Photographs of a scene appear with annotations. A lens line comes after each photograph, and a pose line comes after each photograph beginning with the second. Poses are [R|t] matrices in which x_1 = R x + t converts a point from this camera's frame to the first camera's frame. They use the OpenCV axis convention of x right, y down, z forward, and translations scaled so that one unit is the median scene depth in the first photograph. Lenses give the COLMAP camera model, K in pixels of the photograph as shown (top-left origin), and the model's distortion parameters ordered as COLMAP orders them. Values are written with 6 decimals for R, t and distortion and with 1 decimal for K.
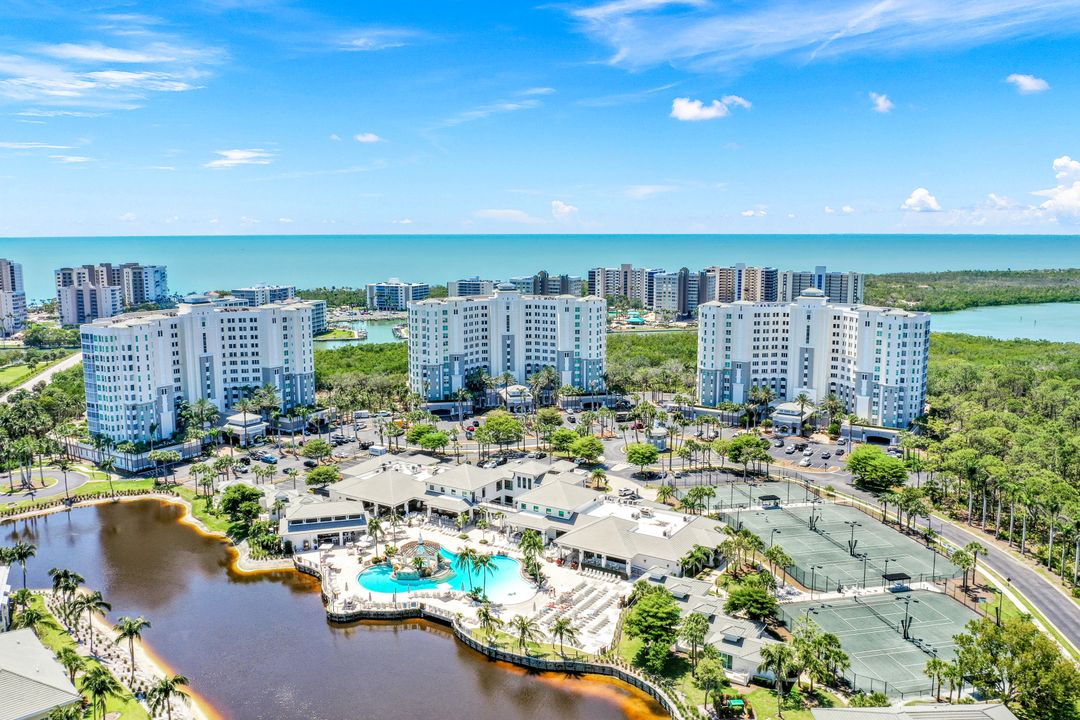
lens RADIAL K [[849.8, 0, 538.6], [0, 849.8, 358.4], [0, 0, 1]] dist [-0.021595, -0.003104]
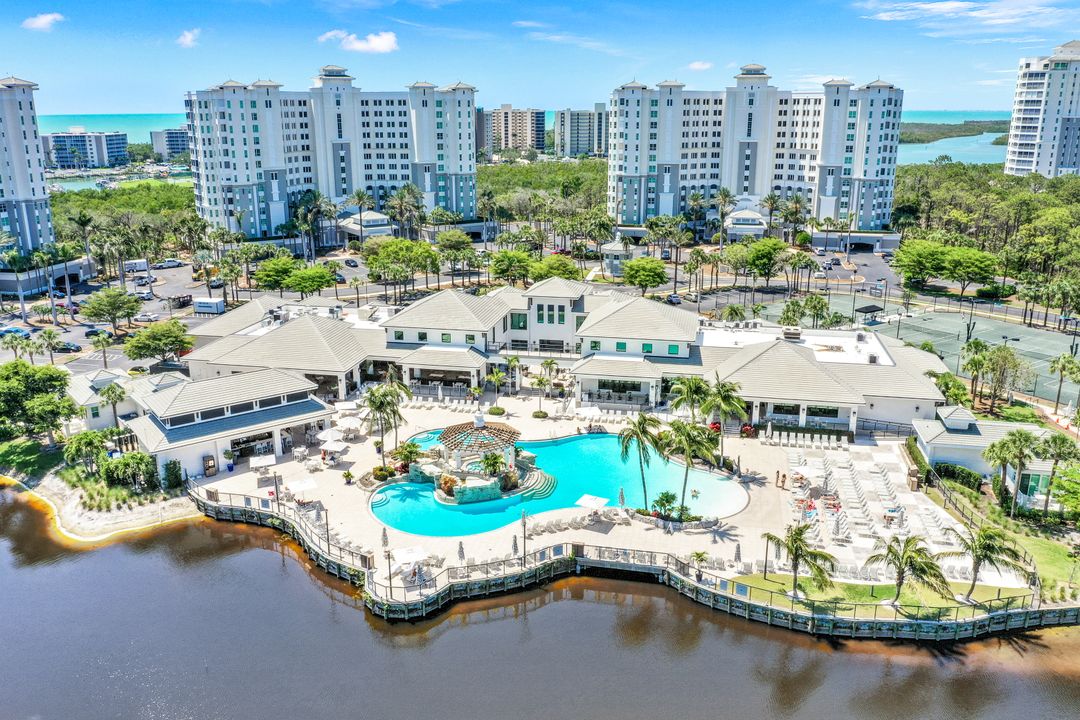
lens RADIAL K [[864.4, 0, 536.5], [0, 864.4, 355.0], [0, 0, 1]] dist [-0.015934, -0.009508]
pose [[0.936834, -0.097365, 0.335950, -0.155555], [0.053412, 0.989033, 0.137698, 0.061445], [-0.345673, -0.111056, 0.931760, 0.295636]]
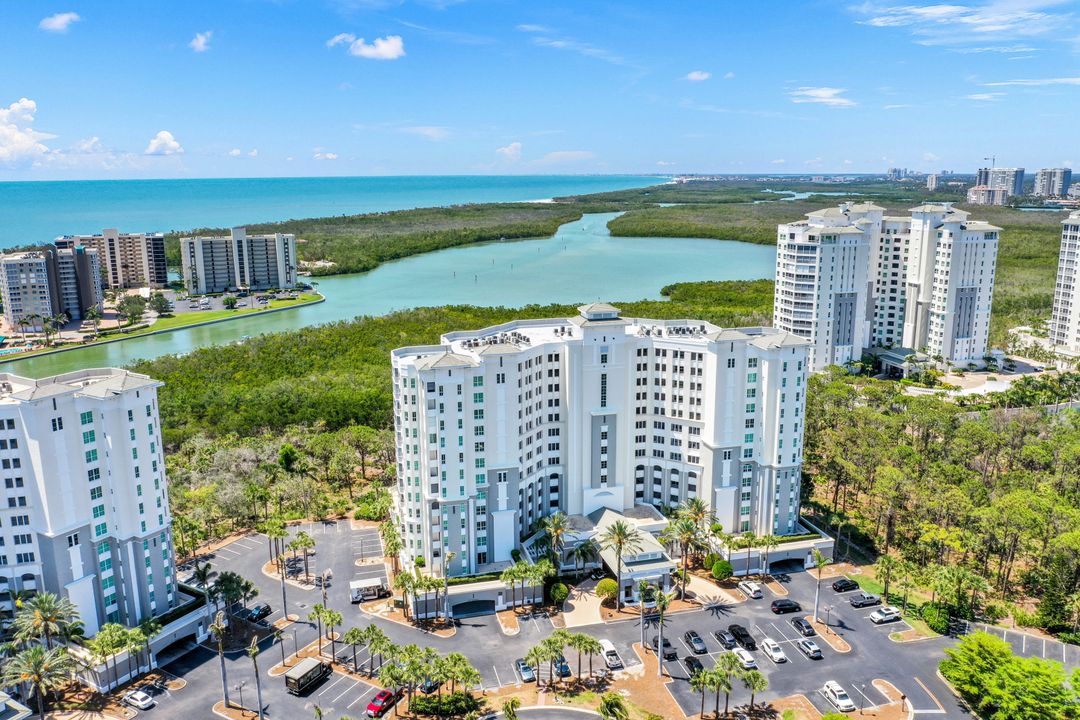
lens RADIAL K [[841.9, 0, 538.9], [0, 841.9, 354.4], [0, 0, 1]] dist [-0.022706, 0.003049]
pose [[0.681142, -0.158969, 0.714685, -0.085633], [0.115126, 0.987256, 0.109875, -0.112631], [-0.723044, 0.007438, 0.690762, 0.654838]]
